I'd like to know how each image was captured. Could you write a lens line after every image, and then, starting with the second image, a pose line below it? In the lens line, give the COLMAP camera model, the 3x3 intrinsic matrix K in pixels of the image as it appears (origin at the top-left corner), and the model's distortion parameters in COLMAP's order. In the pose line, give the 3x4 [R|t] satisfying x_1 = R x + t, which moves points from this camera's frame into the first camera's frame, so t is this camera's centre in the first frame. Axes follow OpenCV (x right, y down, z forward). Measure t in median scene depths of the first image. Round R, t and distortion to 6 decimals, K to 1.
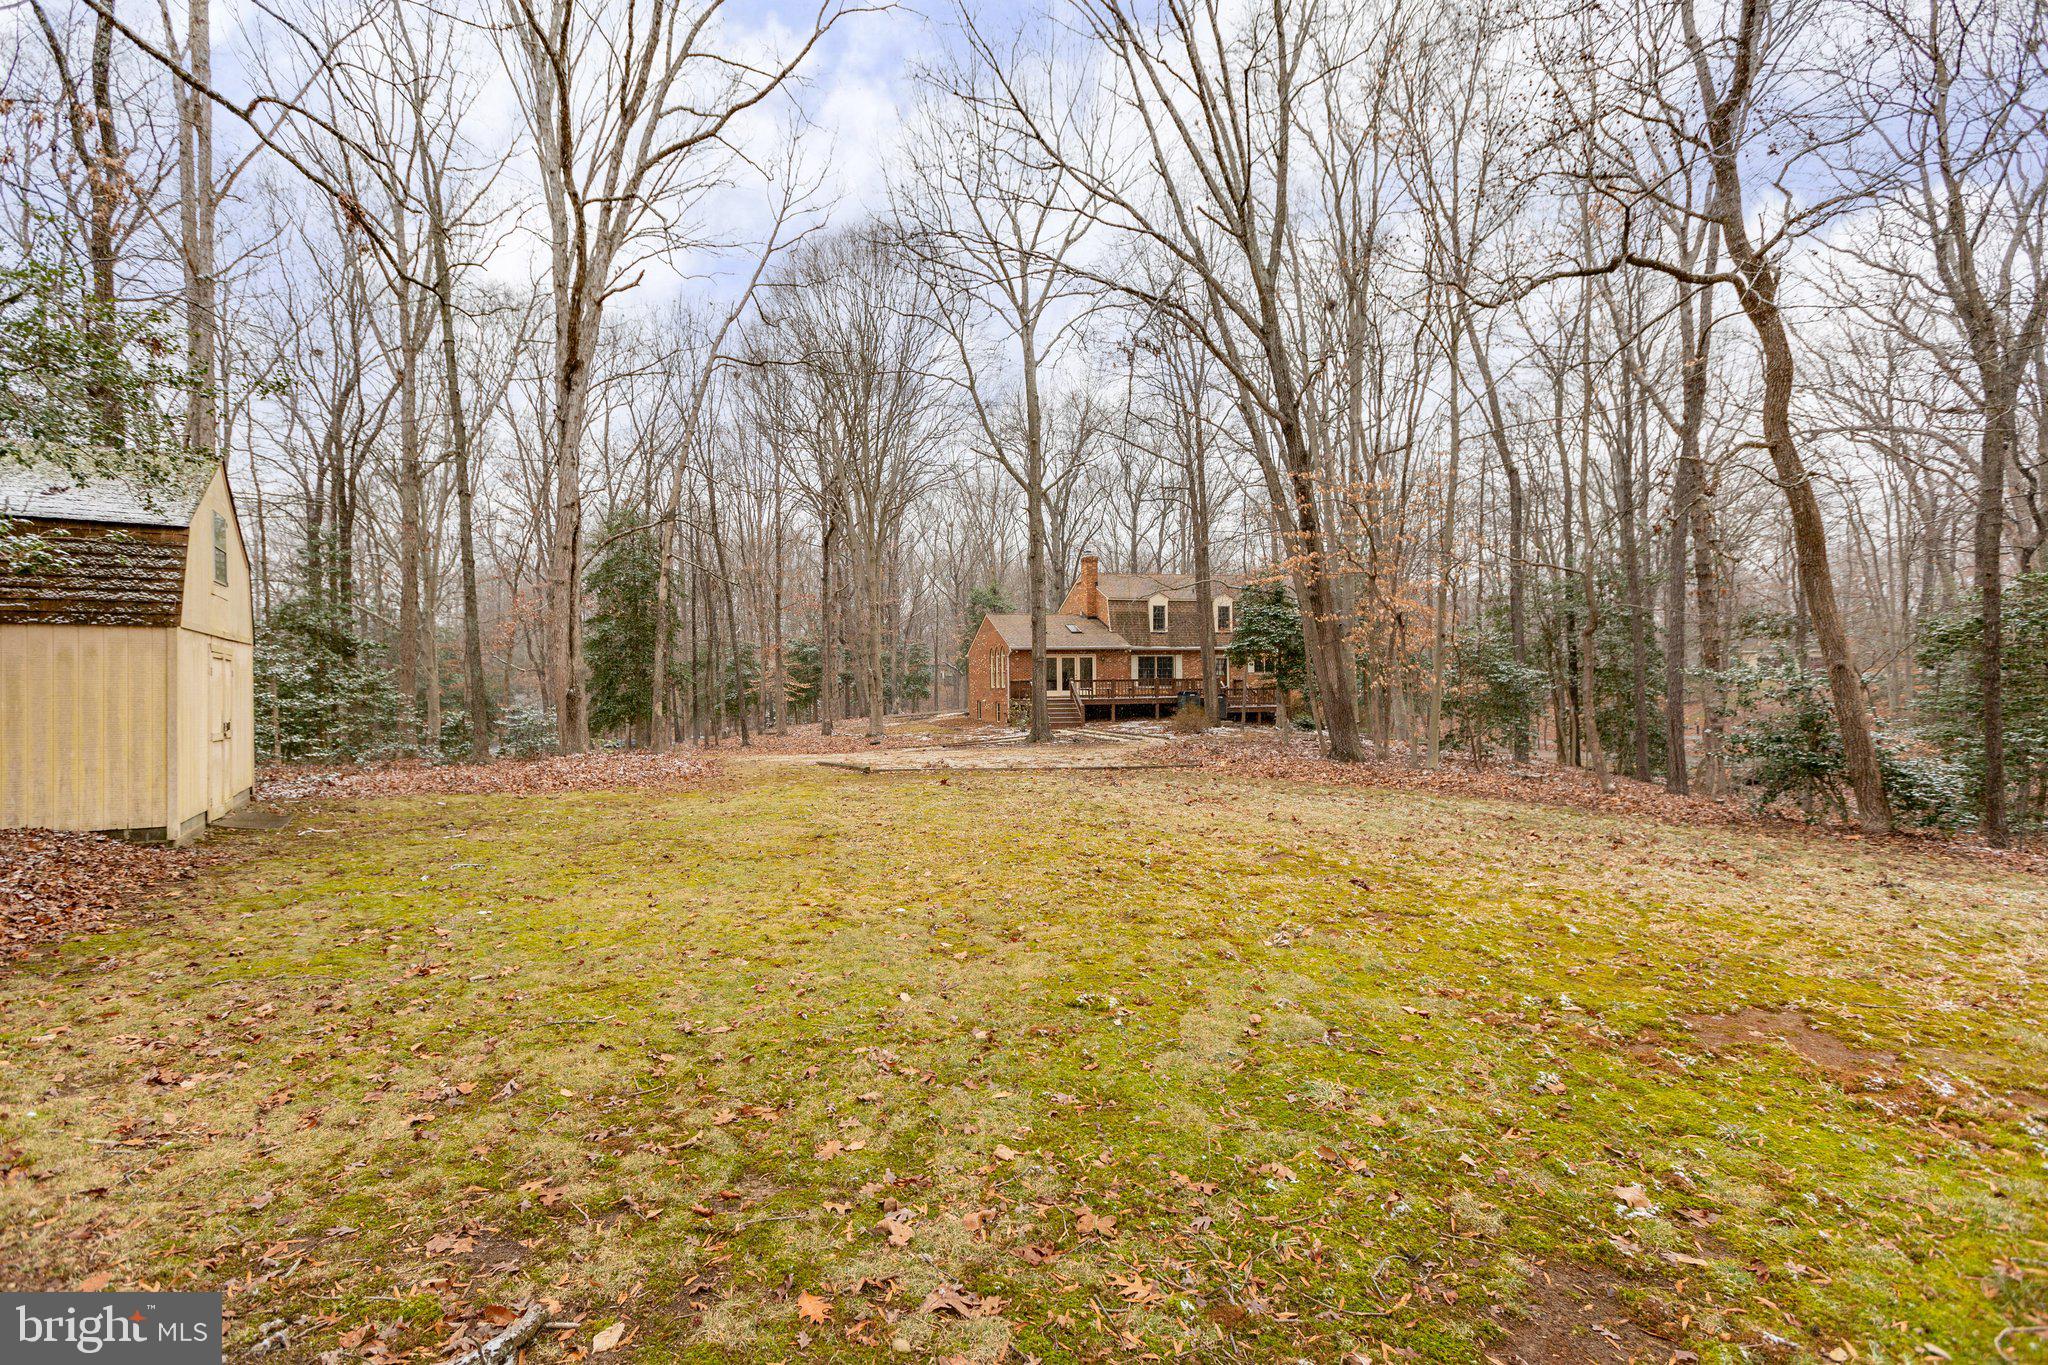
lens RADIAL K [[930.9, 0, 1016.2], [0, 930.9, 680.7], [0, 0, 1]] dist [0.000806, -0.000073]
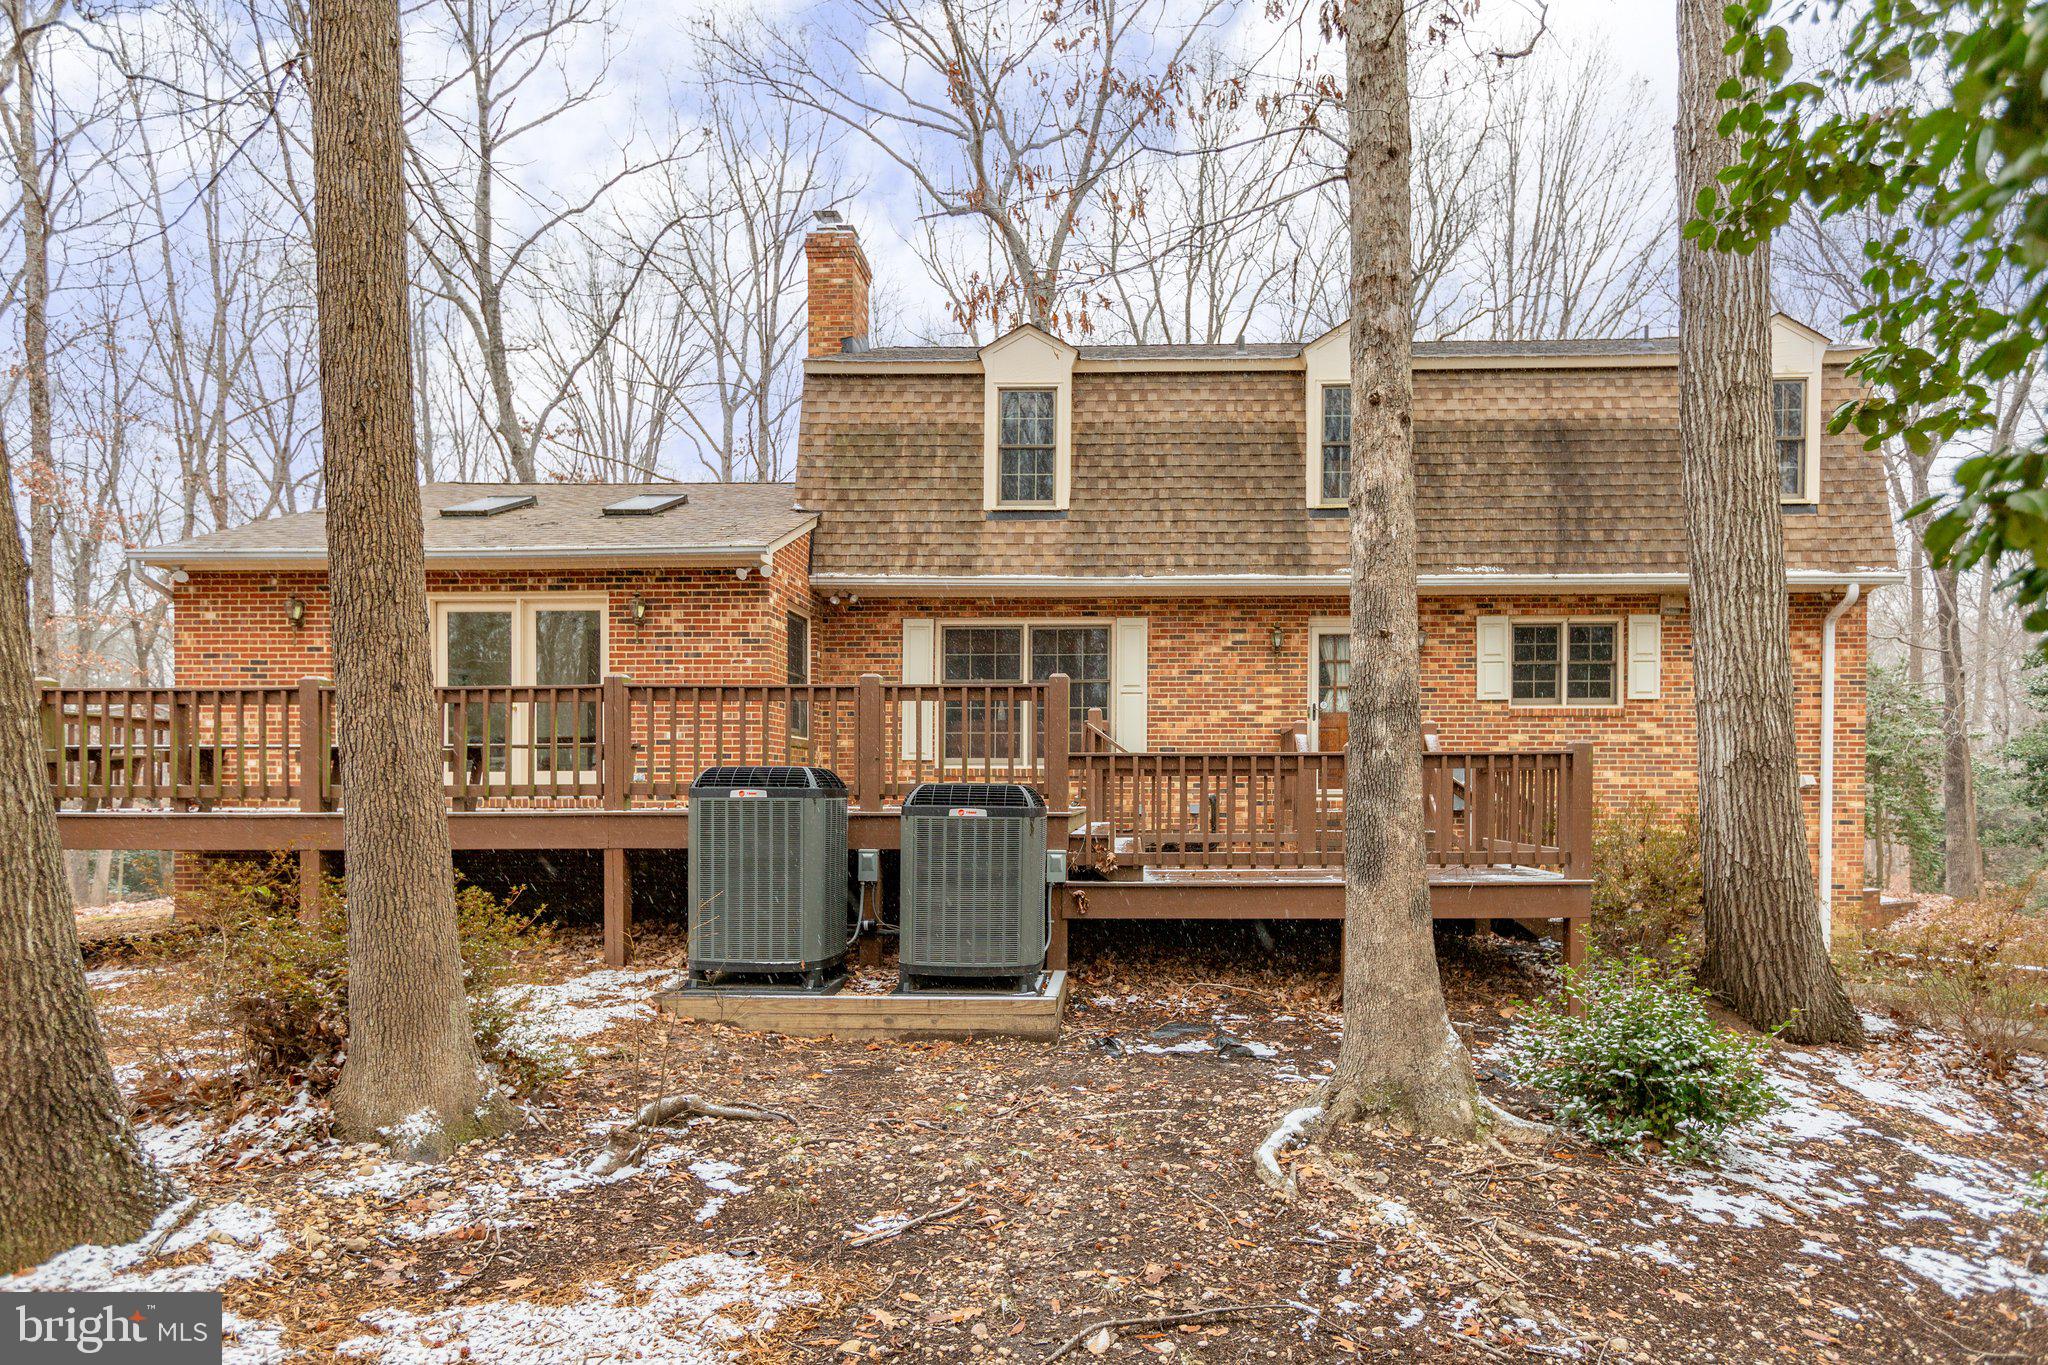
lens RADIAL K [[1180.1, 0, 1098.9], [0, 1180.1, 805.9], [0, 0, 1]] dist [0.001041, 0.001426]
pose [[0.960562, 0.014435, -0.277692, 0.247553], [-0.012121, 0.999876, 0.010046, 0.014531], [0.277802, -0.006284, 0.960618, 0.736203]]
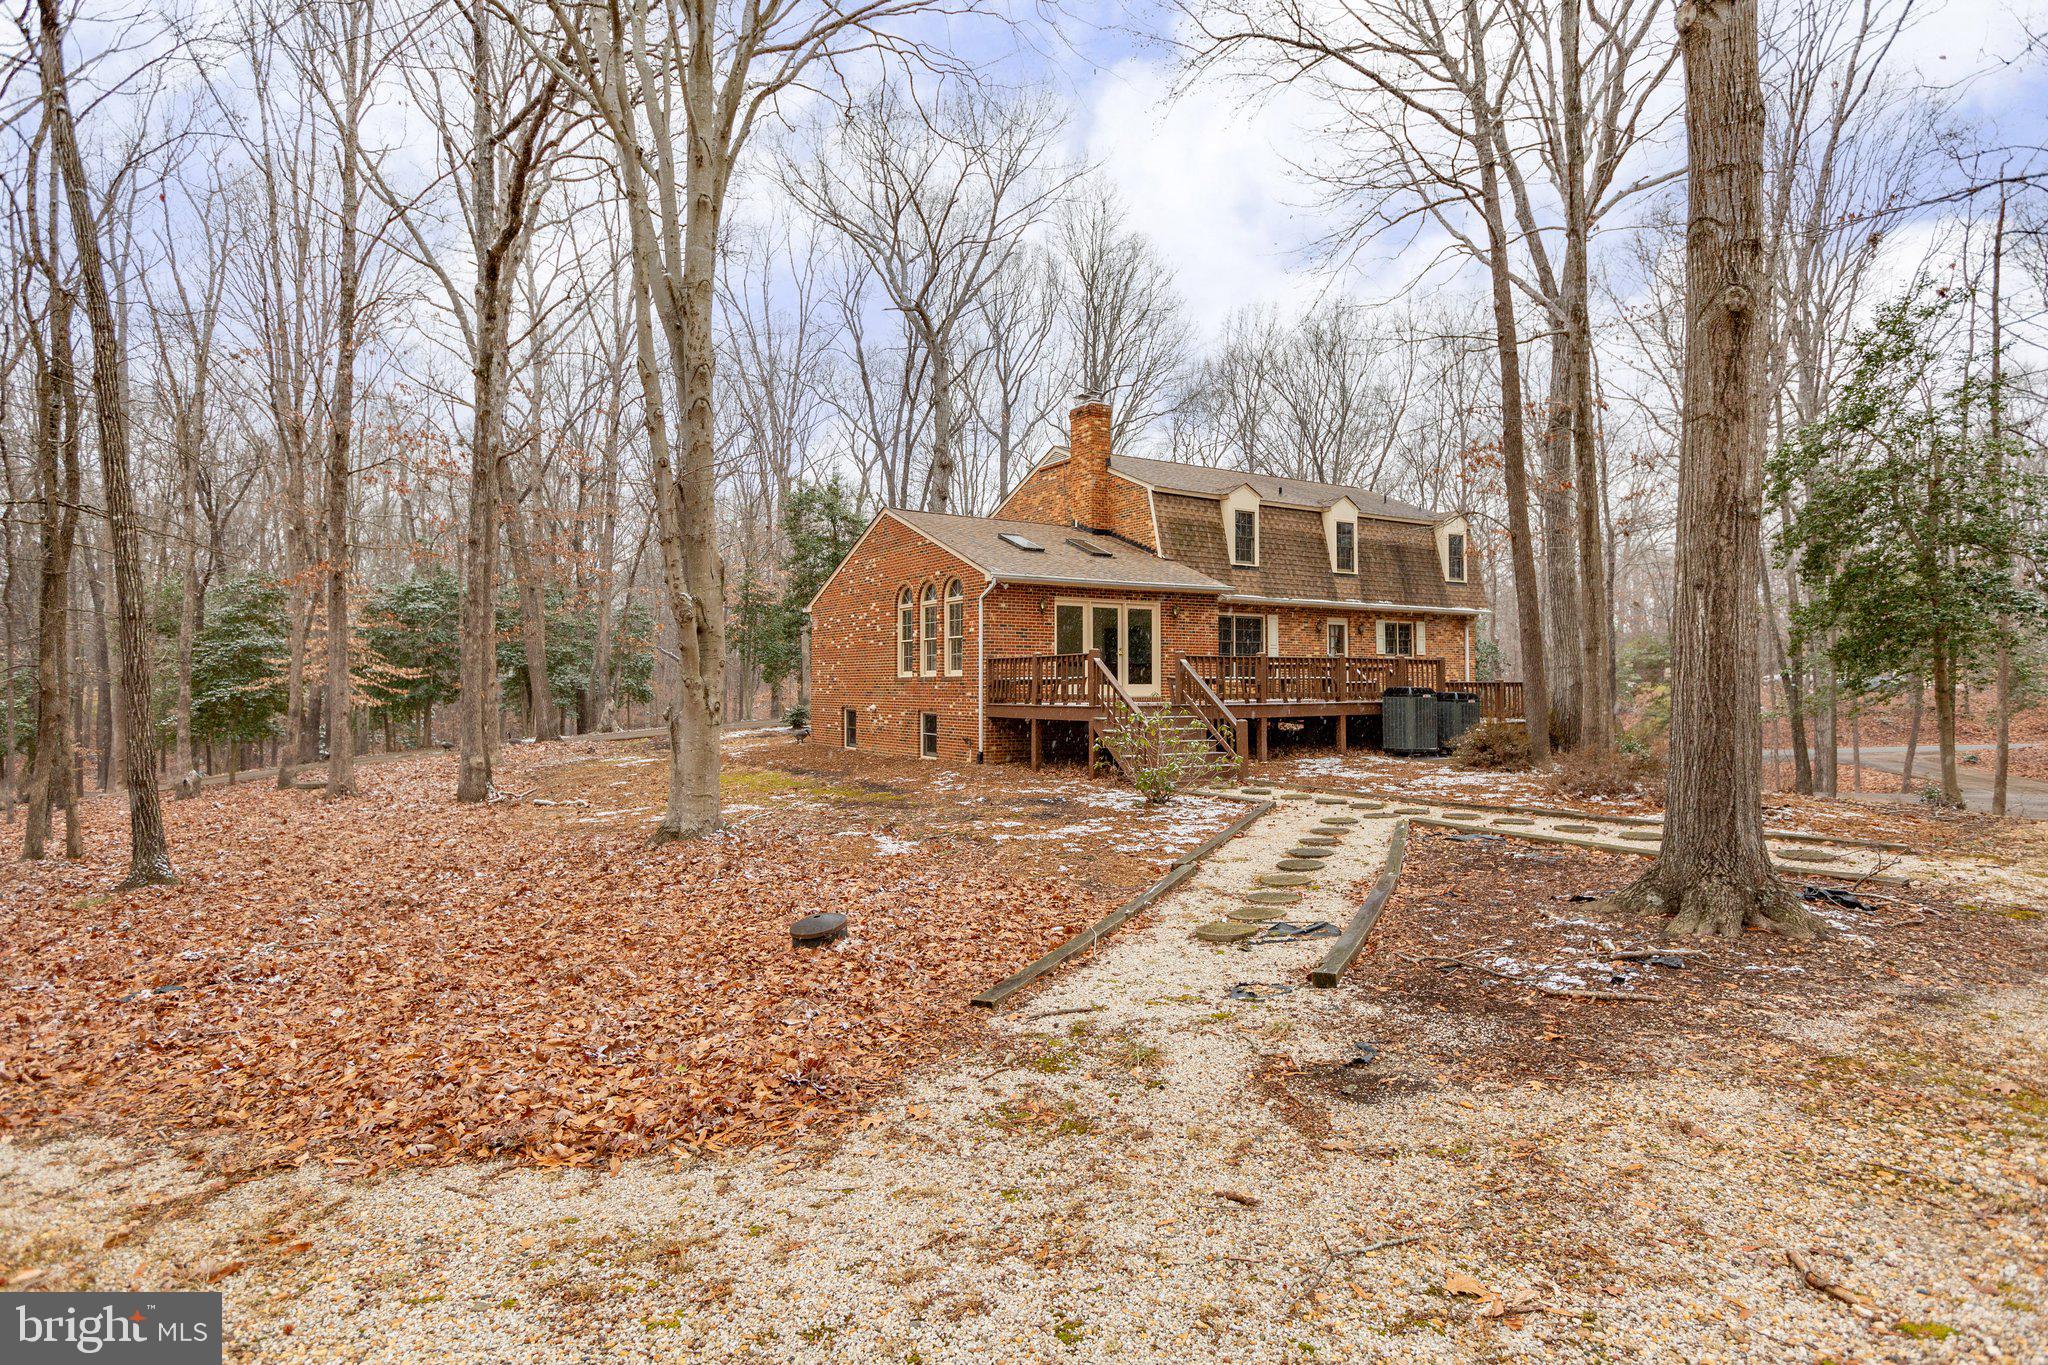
lens RADIAL K [[1105.8, 0, 1028.9], [0, 1105.8, 644.8], [0, 0, 1]] dist [0.004837, 0.000373]
pose [[0.952068, 0.022829, 0.305034, -0.128449], [-0.009418, 0.998926, -0.045365, 0.016269], [-0.305742, 0.040318, 0.951260, 0.487175]]
